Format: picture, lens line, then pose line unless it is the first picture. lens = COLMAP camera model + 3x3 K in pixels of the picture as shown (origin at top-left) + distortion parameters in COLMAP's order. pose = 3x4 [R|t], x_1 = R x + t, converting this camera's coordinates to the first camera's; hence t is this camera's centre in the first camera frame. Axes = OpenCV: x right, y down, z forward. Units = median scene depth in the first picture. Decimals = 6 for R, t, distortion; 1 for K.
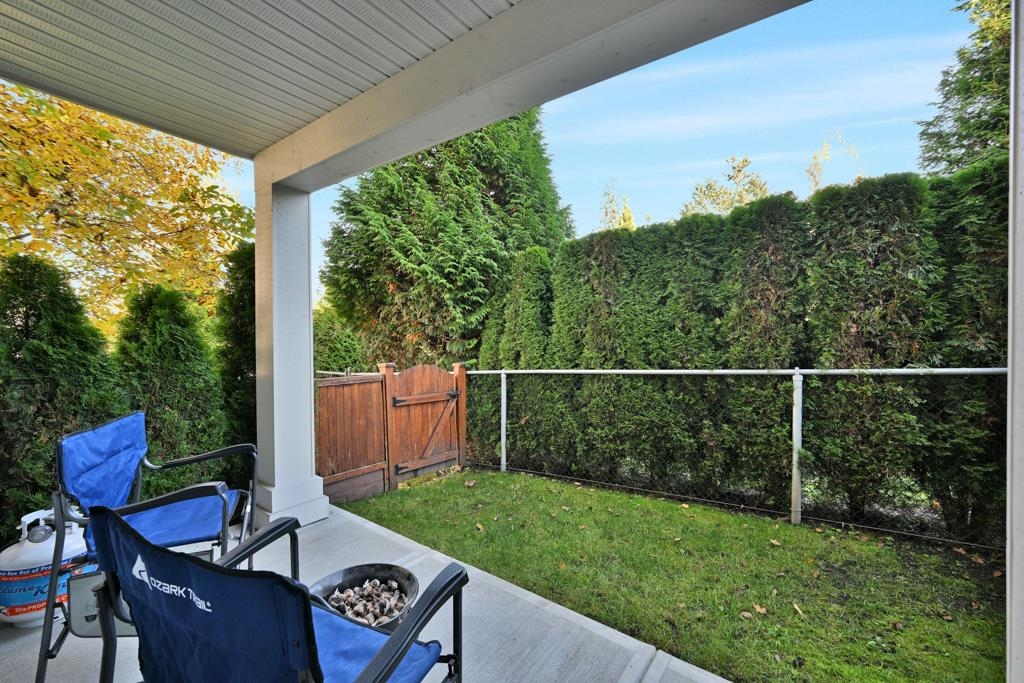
lens RADIAL K [[425.3, 0, 512.0], [0, 425.3, 341.5], [0, 0, 1]] dist [-0.000491, -0.000246]
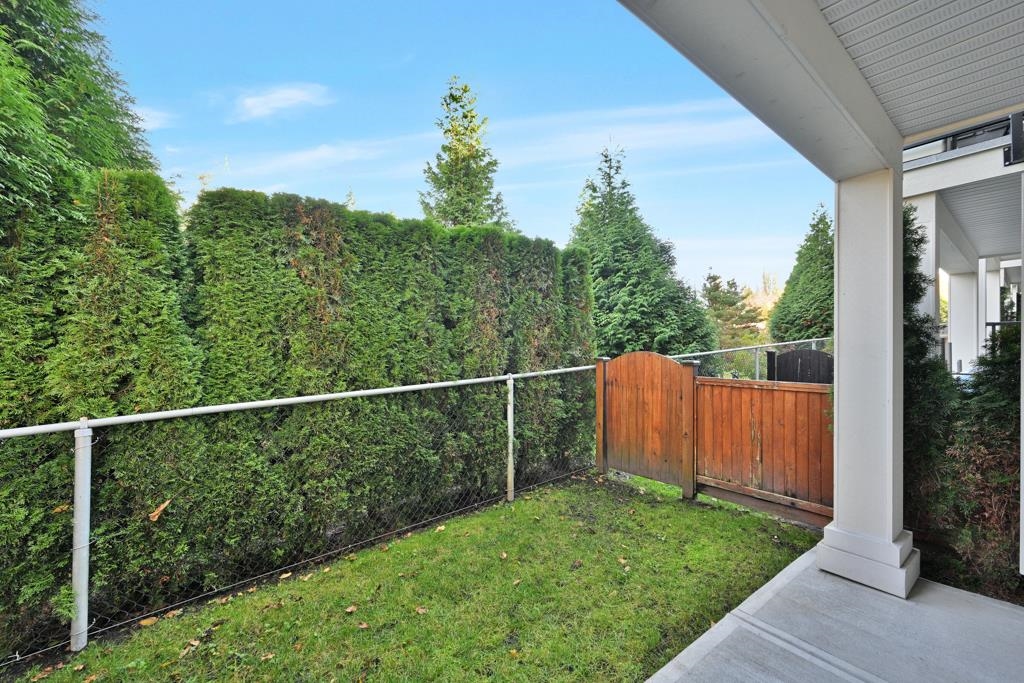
lens RADIAL K [[425.3, 0, 512.0], [0, 425.3, 341.5], [0, 0, 1]] dist [-0.000491, -0.000246]
pose [[0.248269, 0.011328, 0.968625, -0.440304], [-0.000537, 0.999933, -0.011557, -0.014204], [-0.968691, 0.002349, 0.248259, 0.577802]]
